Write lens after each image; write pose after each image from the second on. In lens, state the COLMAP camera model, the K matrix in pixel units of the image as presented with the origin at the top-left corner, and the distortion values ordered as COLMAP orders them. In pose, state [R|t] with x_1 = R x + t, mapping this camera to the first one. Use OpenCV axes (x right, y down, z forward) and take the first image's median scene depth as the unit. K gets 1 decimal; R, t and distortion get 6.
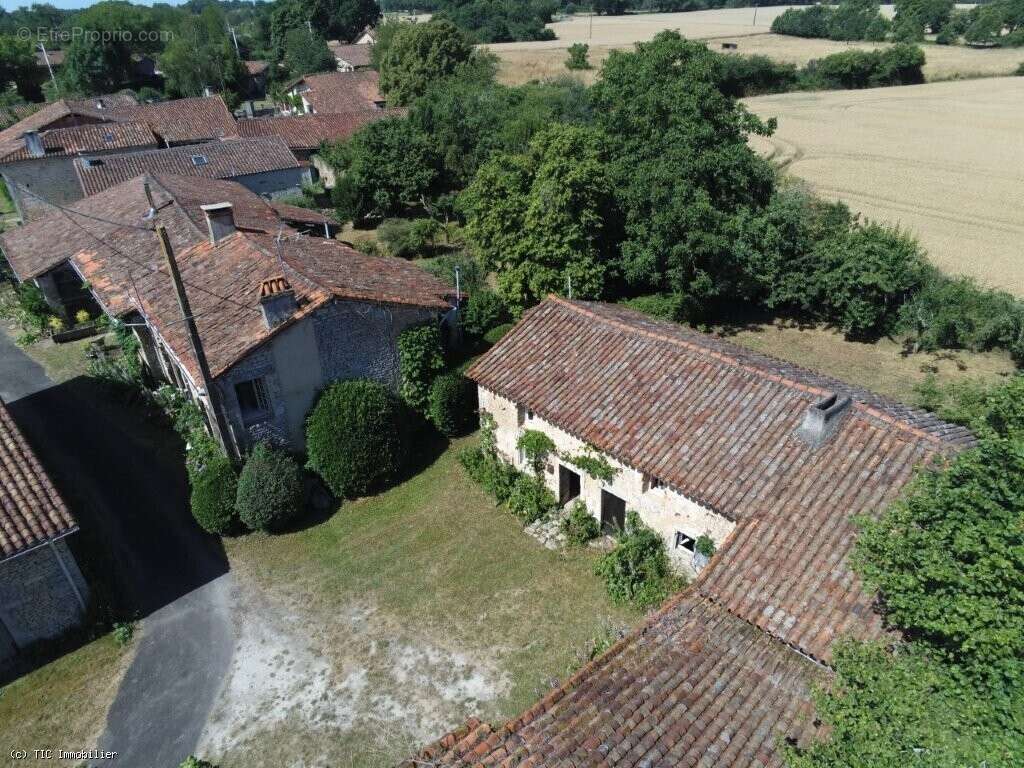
lens RADIAL K [[652.4, 0, 512.0], [0, 652.4, 384.0], [0, 0, 1]] dist [-0.005913, -0.000631]
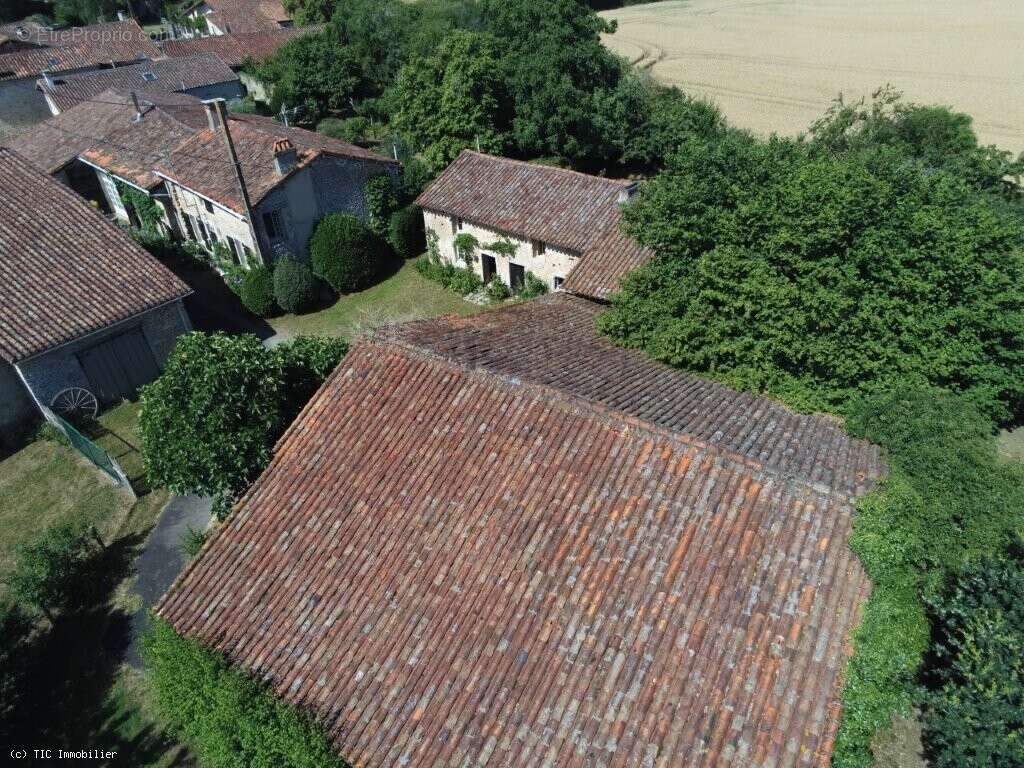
lens RADIAL K [[652.4, 0, 512.0], [0, 652.4, 384.0], [0, 0, 1]] dist [-0.005913, -0.000631]
pose [[0.988667, -0.095747, 0.115633, -0.047851], [0.083321, 0.990665, 0.107895, 0.194508], [-0.124884, -0.097038, 0.987415, -0.423202]]
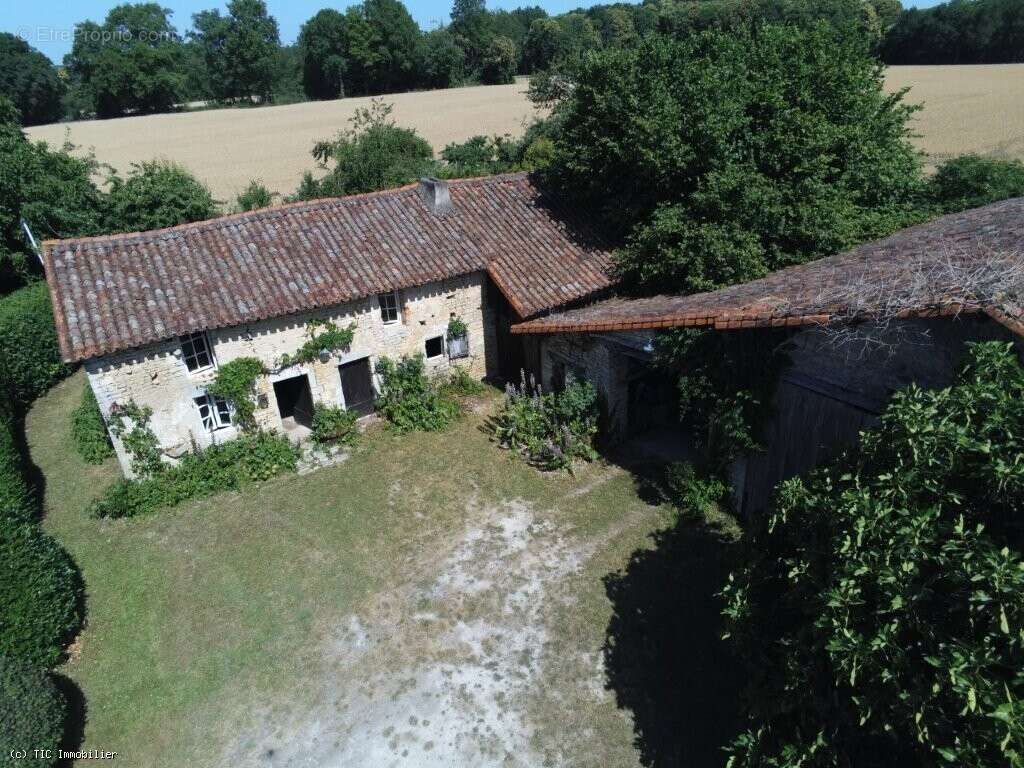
lens RADIAL K [[652.4, 0, 512.0], [0, 652.4, 384.0], [0, 0, 1]] dist [-0.005913, -0.000631]
pose [[0.174924, -0.435926, 0.882819, -0.415289], [0.525218, 0.799728, 0.290829, 0.032379], [-0.832795, 0.412799, 0.368848, 0.335226]]
